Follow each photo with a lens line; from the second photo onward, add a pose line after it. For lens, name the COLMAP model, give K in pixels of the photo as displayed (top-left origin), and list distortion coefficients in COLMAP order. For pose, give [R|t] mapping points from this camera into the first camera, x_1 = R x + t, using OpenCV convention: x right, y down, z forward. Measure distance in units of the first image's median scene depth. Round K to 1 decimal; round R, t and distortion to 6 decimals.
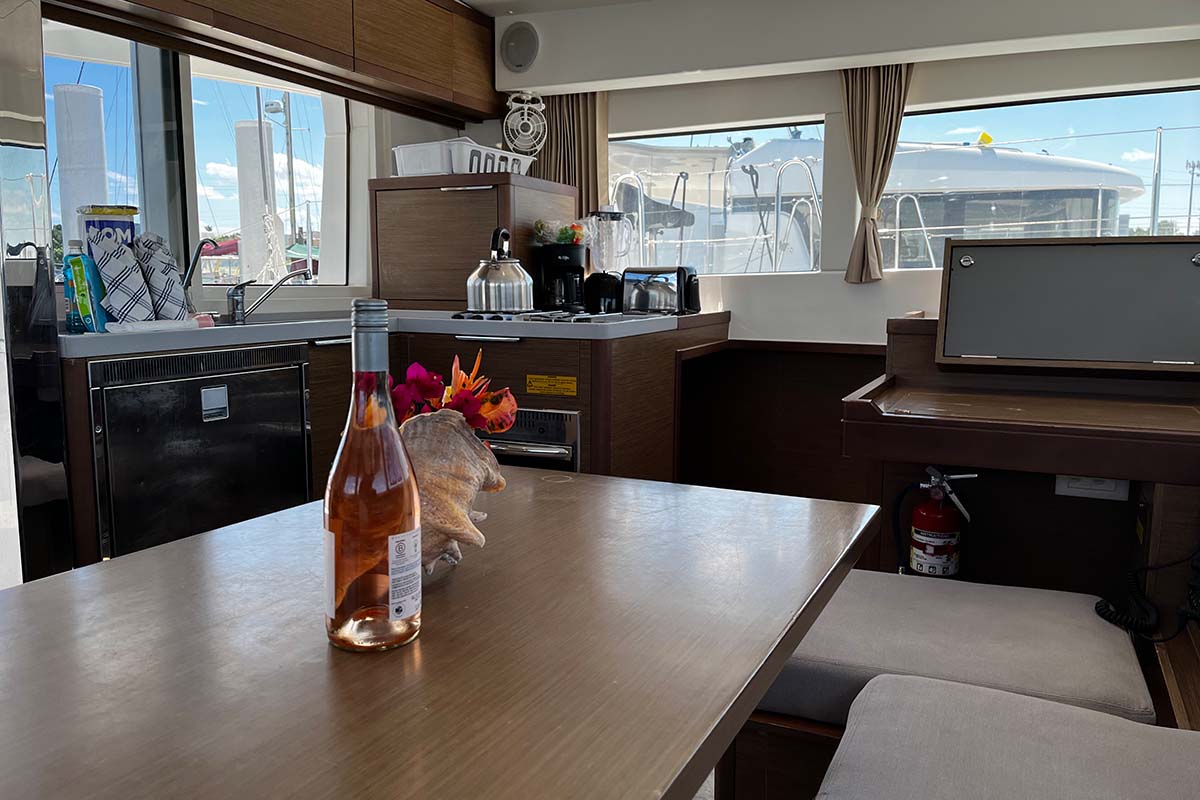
lens RADIAL K [[909.1, 0, 598.6], [0, 909.1, 401.6], [0, 0, 1]] dist [0.033702, -0.044915]
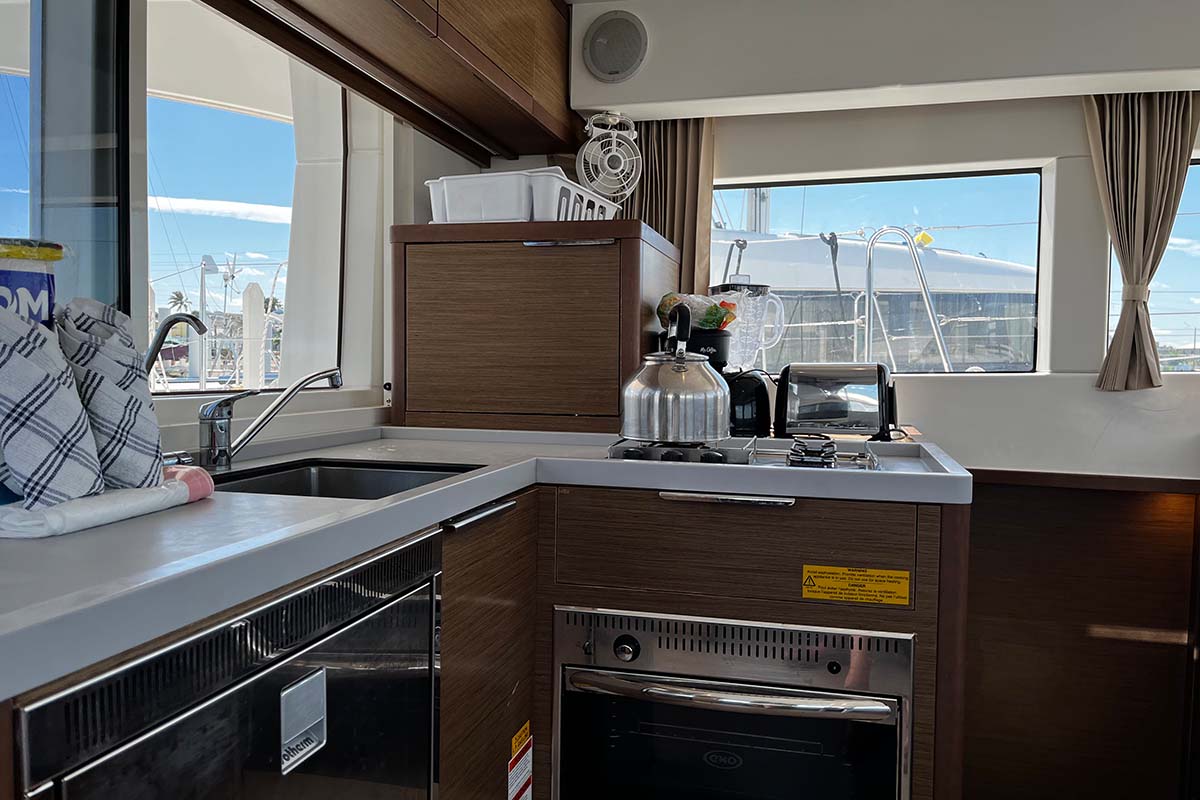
lens RADIAL K [[909.1, 0, 601.3], [0, 909.1, 396.5], [0, 0, 1]] dist [0.033702, -0.044915]
pose [[0.981282, 0.000036, 0.192574, -0.235811], [0.017986, 0.995612, -0.091832, -0.063951], [-0.191733, 0.093576, 0.976976, 0.363490]]
